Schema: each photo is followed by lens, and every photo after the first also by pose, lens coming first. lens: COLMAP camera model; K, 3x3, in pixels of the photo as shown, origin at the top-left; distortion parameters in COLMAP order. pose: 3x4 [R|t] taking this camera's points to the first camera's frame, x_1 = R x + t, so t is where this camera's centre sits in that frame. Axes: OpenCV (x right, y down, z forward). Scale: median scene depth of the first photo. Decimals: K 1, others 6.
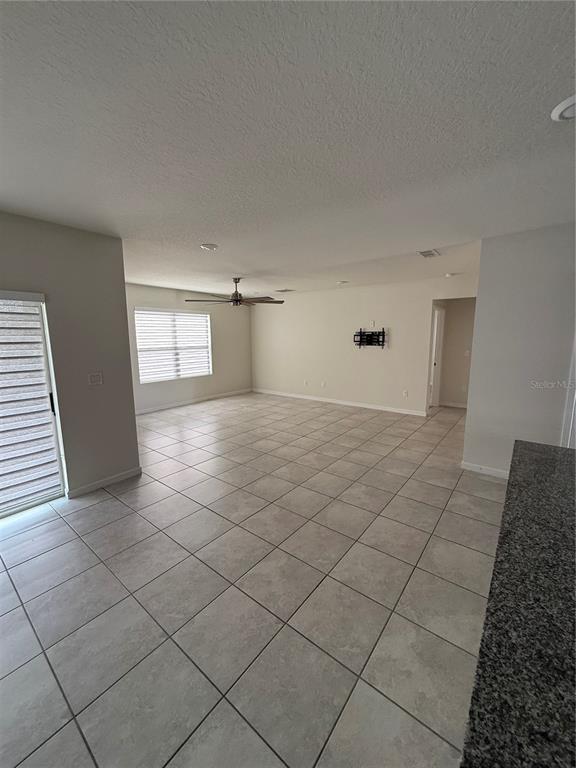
lens RADIAL K [[305.5, 0, 285.5], [0, 305.5, 385.0], [0, 0, 1]] dist [-0.000150, -0.000052]
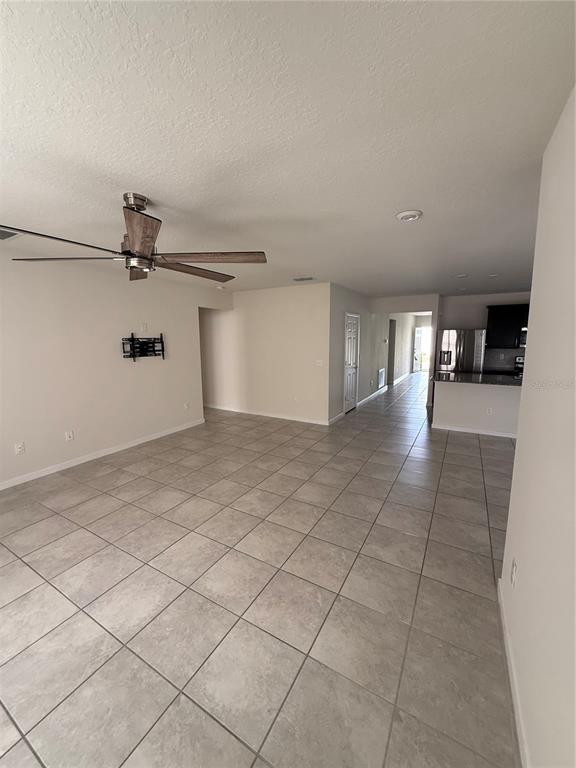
lens RADIAL K [[305.5, 0, 286.3], [0, 305.5, 384.9], [0, 0, 1]] dist [-0.000150, -0.000052]
pose [[-0.149448, -0.141518, 0.978590, -0.525542], [0.167831, 0.971713, 0.166154, -0.133270], [-0.974422, 0.189069, -0.121469, 0.801267]]
